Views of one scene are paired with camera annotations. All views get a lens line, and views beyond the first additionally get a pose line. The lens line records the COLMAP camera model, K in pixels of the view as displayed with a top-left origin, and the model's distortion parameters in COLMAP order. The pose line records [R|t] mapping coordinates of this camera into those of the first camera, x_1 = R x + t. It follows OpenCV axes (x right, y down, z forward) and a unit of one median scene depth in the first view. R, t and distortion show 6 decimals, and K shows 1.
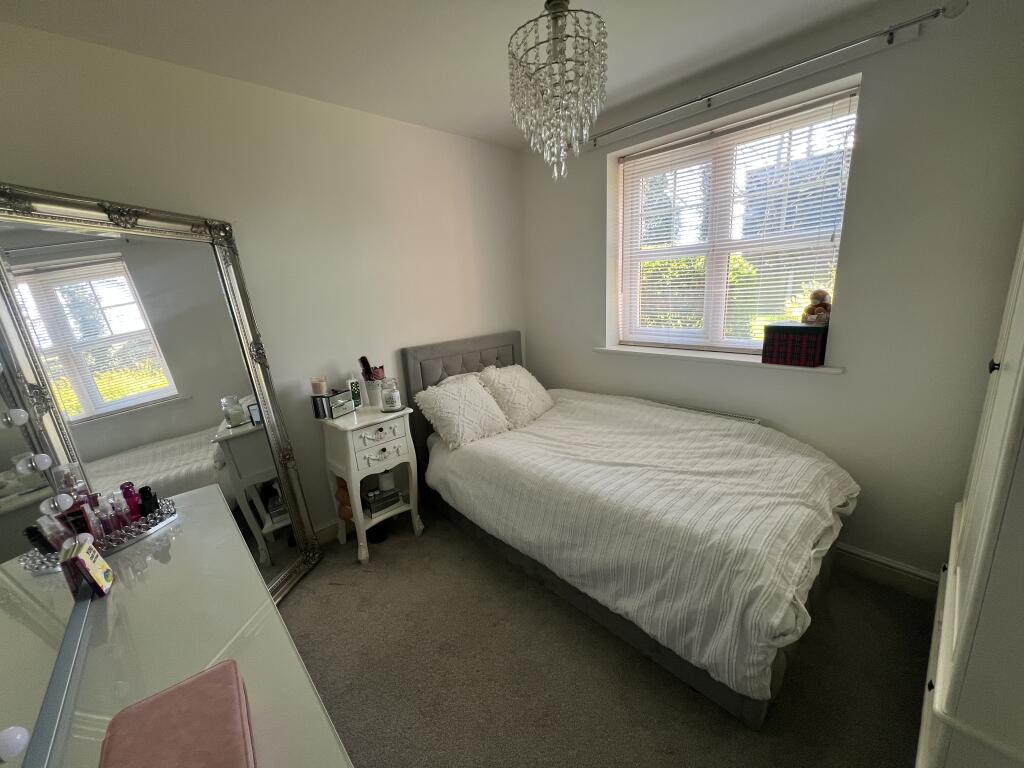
lens RADIAL K [[404.1, 0, 505.4], [0, 404.1, 384.4], [0, 0, 1]] dist [0.004680, 0.000383]
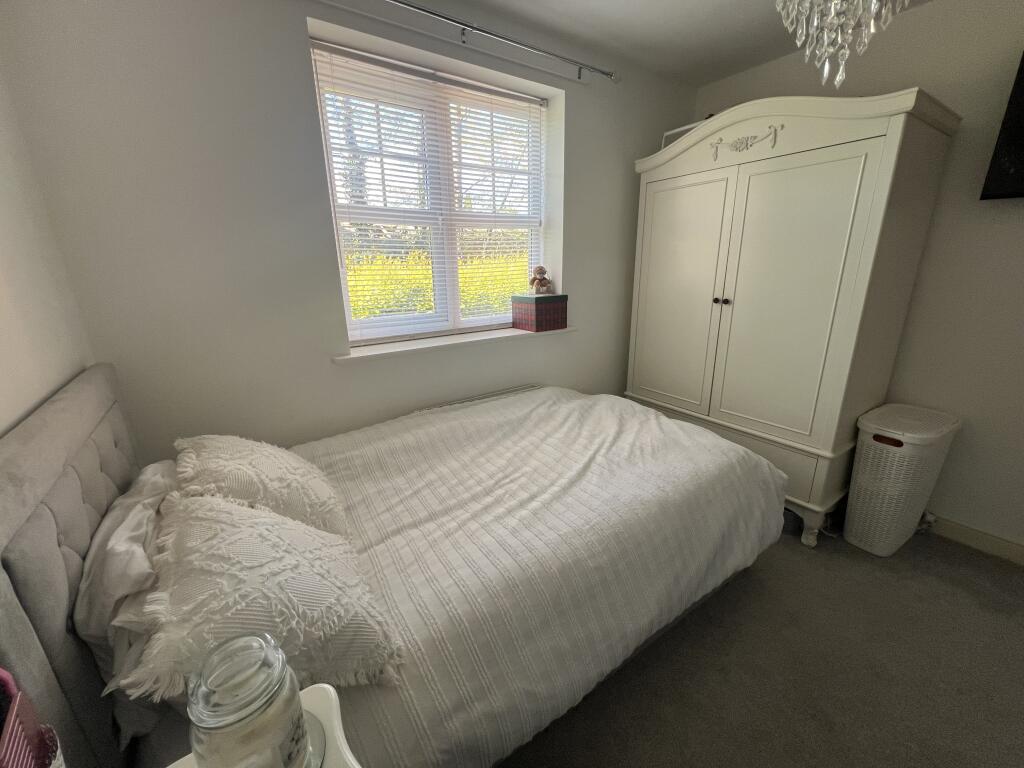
lens RADIAL K [[404.1, 0, 508.4], [0, 404.1, 383.3], [0, 0, 1]] dist [0.004680, 0.000383]
pose [[0.138830, -0.222022, 0.965108, -0.414719], [0.245176, 0.951912, 0.183718, -0.128401], [-0.959487, 0.211115, 0.186589, 0.826553]]
